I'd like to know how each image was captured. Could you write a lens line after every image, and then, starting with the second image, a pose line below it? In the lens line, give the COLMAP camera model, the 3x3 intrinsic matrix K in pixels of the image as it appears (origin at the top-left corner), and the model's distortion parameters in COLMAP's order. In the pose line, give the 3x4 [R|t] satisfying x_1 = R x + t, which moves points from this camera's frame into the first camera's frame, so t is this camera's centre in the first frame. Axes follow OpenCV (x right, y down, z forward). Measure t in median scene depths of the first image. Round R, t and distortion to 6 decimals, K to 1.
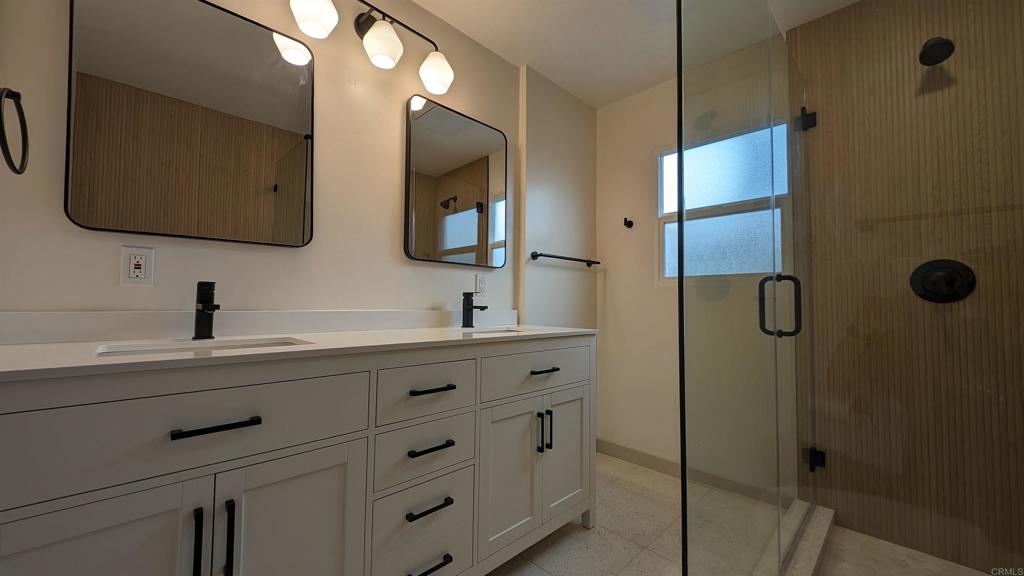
lens RADIAL K [[377.6, 0, 505.2], [0, 377.6, 288.0], [0, 0, 1]] dist [-0.011007, -0.000113]
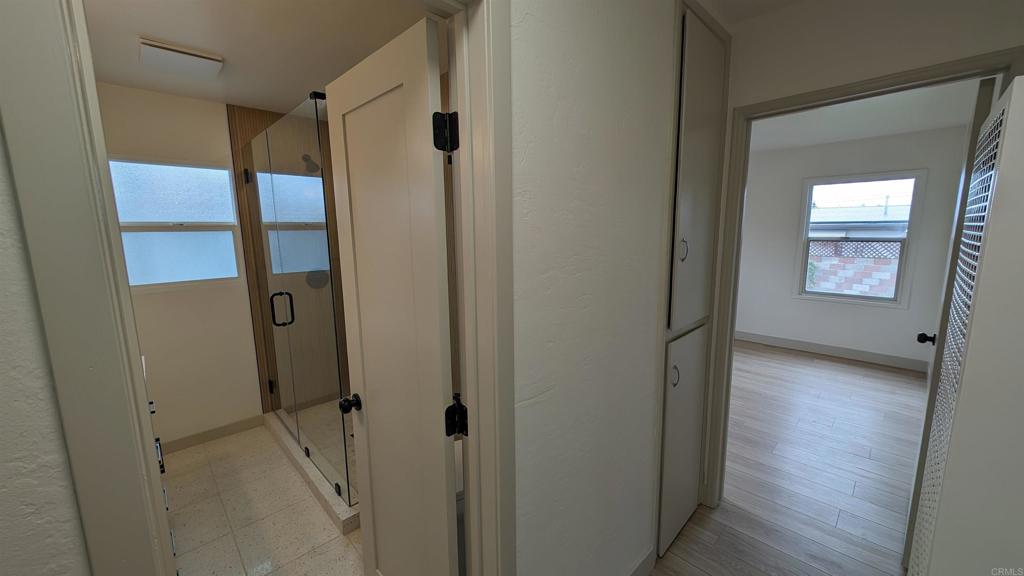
lens RADIAL K [[377.6, 0, 508.4], [0, 377.6, 291.4], [0, 0, 1]] dist [-0.011007, -0.000113]
pose [[-0.032517, -0.161438, 0.986347, -1.040462], [-0.030659, 0.986566, 0.160463, -0.349182], [-0.999001, -0.025023, -0.037030, -0.013468]]
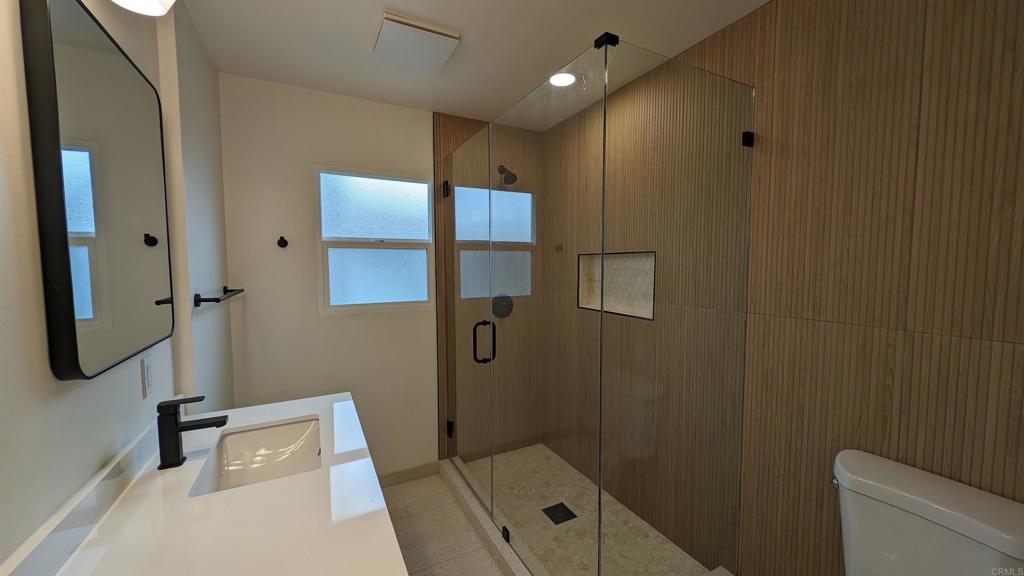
lens RADIAL K [[377.6, 0, 518.6], [0, 377.6, 288.2], [0, 0, 1]] dist [-0.011007, -0.000113]
pose [[0.243828, -0.068612, 0.967388, -0.626624], [-0.035304, 0.996205, 0.079554, -0.275451], [-0.969176, -0.053551, 0.240480, 0.515550]]
